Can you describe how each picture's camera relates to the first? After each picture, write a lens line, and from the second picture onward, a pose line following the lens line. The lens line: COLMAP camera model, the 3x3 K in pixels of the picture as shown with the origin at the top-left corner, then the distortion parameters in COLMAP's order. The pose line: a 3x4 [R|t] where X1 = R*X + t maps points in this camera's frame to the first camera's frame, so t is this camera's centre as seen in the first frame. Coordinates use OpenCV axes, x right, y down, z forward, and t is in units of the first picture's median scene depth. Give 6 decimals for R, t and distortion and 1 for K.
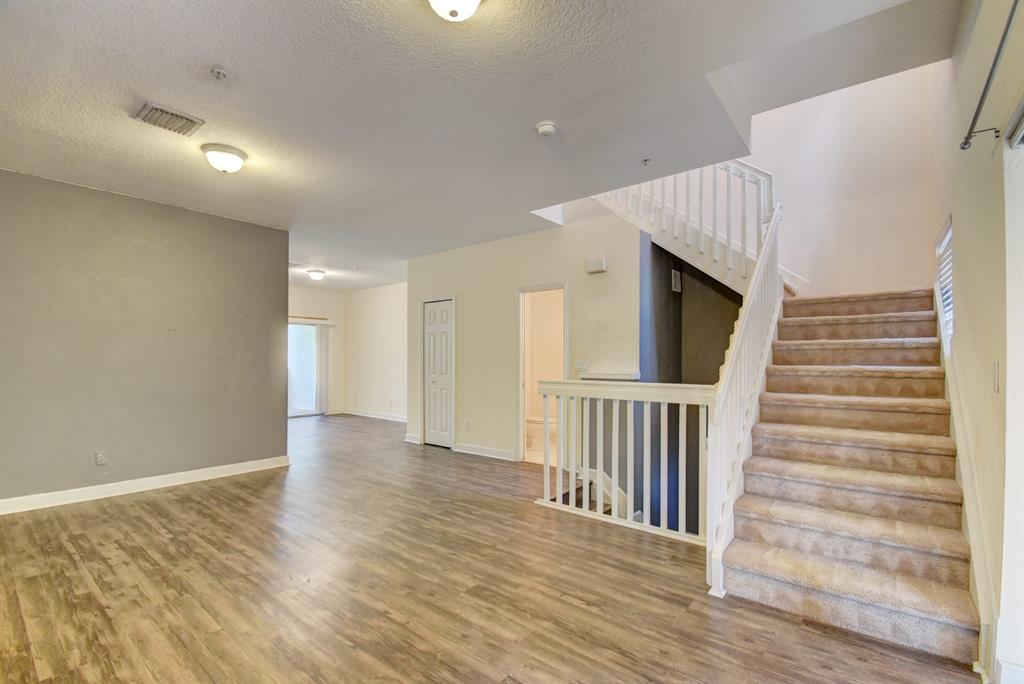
lens RADIAL K [[450.2, 0, 513.2], [0, 450.2, 357.2], [0, 0, 1]] dist [0.013611, -0.016157]
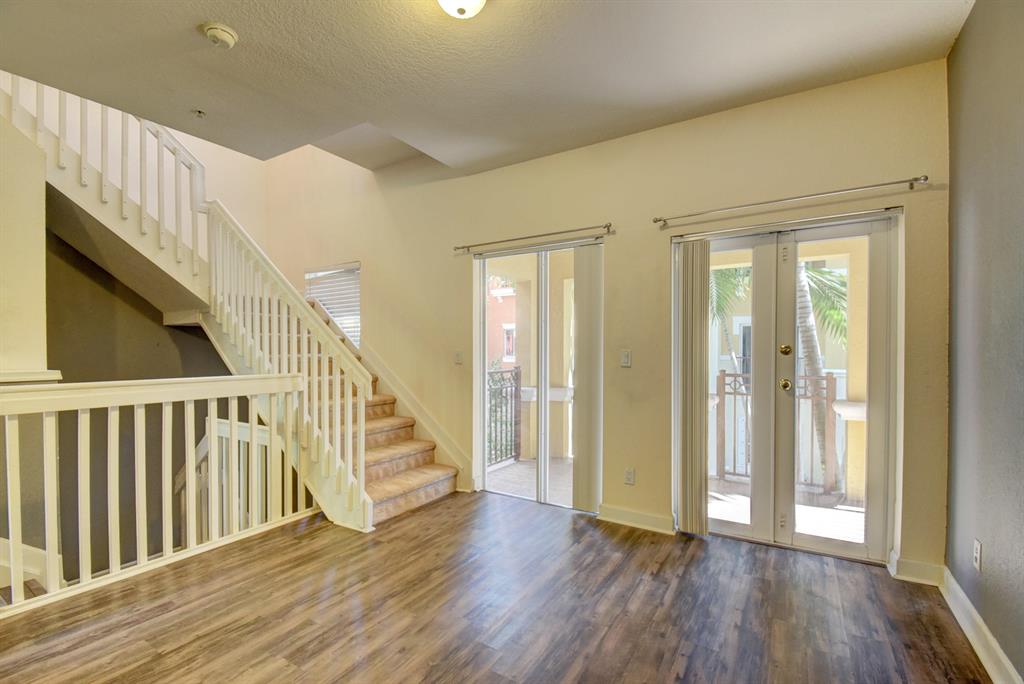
lens RADIAL K [[450.7, 0, 513.9], [0, 450.7, 357.3], [0, 0, 1]] dist [-0.001113, -0.010296]
pose [[-0.132198, -0.014417, 0.991119, -0.790505], [-0.001525, 0.999896, 0.014341, 0.009269], [-0.991222, 0.000384, -0.132206, 0.687415]]
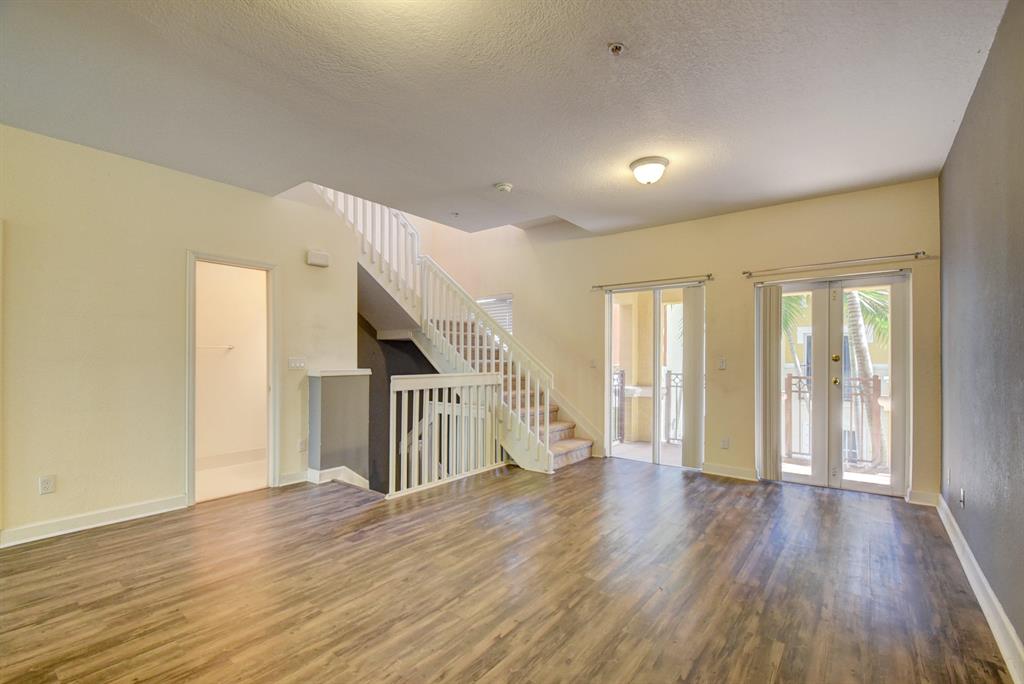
lens RADIAL K [[451.1, 0, 508.7], [0, 451.1, 356.3], [0, 0, 1]] dist [-0.000913, -0.012610]
pose [[-0.016646, 0.003810, 0.999854, -1.413710], [-0.005487, 0.999977, -0.003902, 0.011376], [-0.999846, -0.005551, -0.016625, 1.109209]]
